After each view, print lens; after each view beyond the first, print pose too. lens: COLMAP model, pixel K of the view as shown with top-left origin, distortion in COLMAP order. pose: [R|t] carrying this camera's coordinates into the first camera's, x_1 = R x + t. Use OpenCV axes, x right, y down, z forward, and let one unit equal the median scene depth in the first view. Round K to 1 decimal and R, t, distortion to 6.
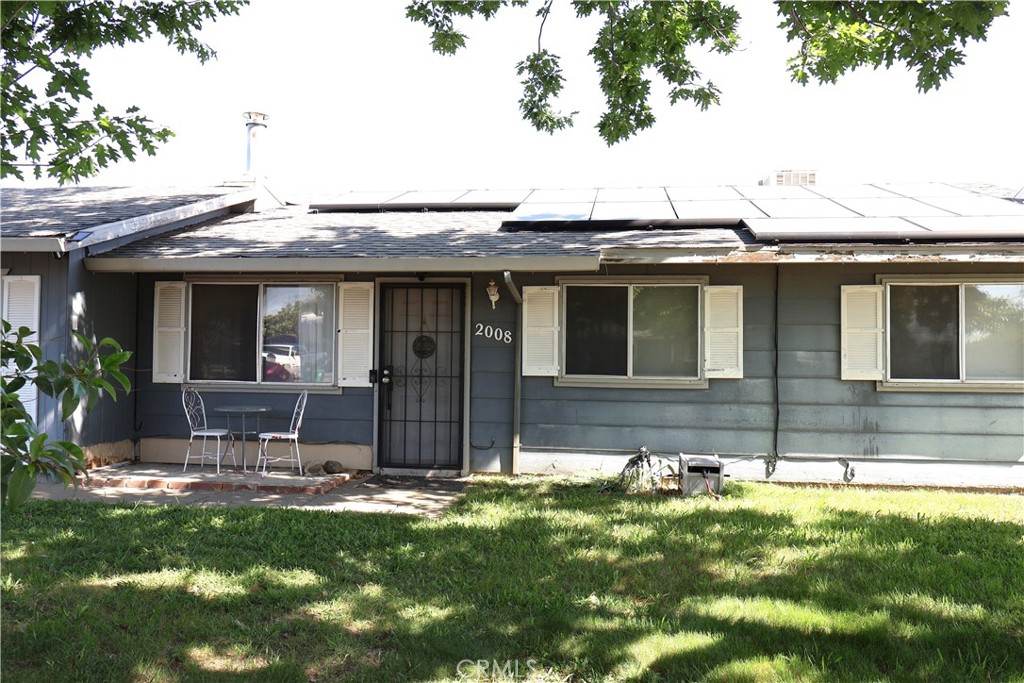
lens RADIAL K [[794.4, 0, 514.3], [0, 794.4, 345.5], [0, 0, 1]] dist [0.025539, -0.021867]
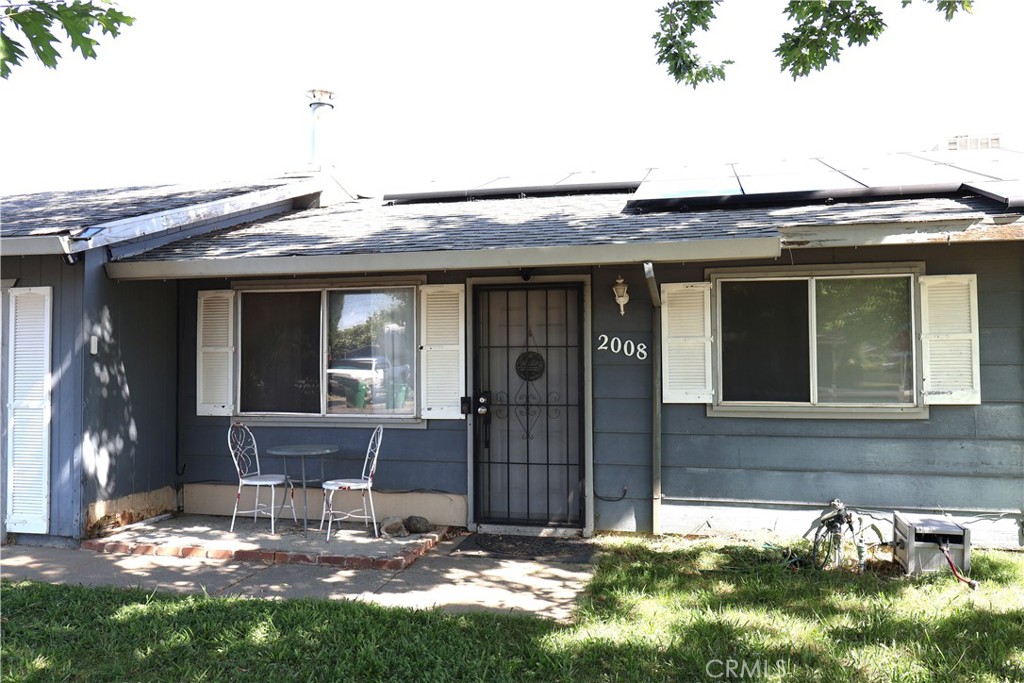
lens RADIAL K [[794.4, 0, 515.9], [0, 794.4, 342.5], [0, 0, 1]] dist [0.025539, -0.021867]
pose [[0.995160, -0.019429, -0.096333, -0.054968], [0.018318, 0.999755, -0.012403, -0.012348], [0.096550, 0.010578, 0.995272, 0.240961]]
